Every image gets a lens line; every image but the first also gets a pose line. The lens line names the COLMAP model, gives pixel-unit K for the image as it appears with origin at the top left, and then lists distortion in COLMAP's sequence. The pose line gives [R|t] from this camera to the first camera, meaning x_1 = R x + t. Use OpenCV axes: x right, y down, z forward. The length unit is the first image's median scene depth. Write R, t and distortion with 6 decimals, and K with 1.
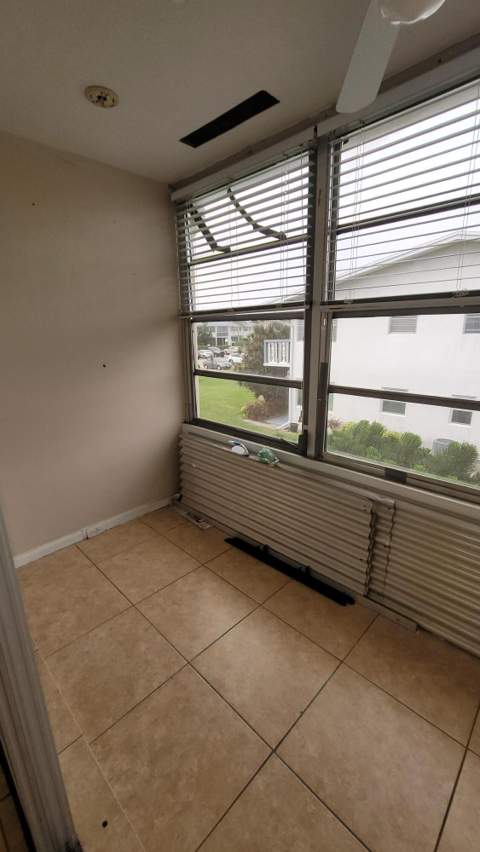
lens RADIAL K [[352.2, 0, 239.7], [0, 352.2, 426.6], [0, 0, 1]] dist [-0.000254, 0.000357]
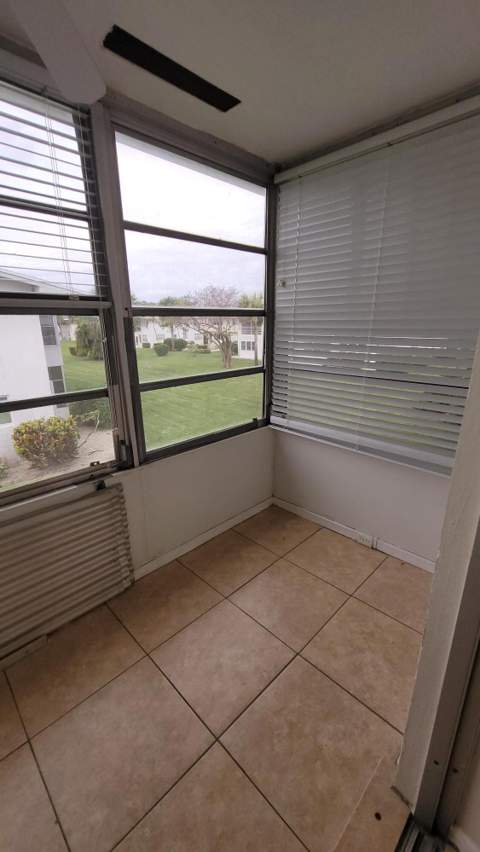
lens RADIAL K [[352.2, 0, 238.9], [0, 352.2, 429.3], [0, 0, 1]] dist [-0.000254, 0.000357]
pose [[0.003674, -0.268334, 0.963319, -0.401124], [0.272017, 0.927269, 0.257255, -0.099780], [-0.962286, 0.261094, 0.076398, 0.384409]]
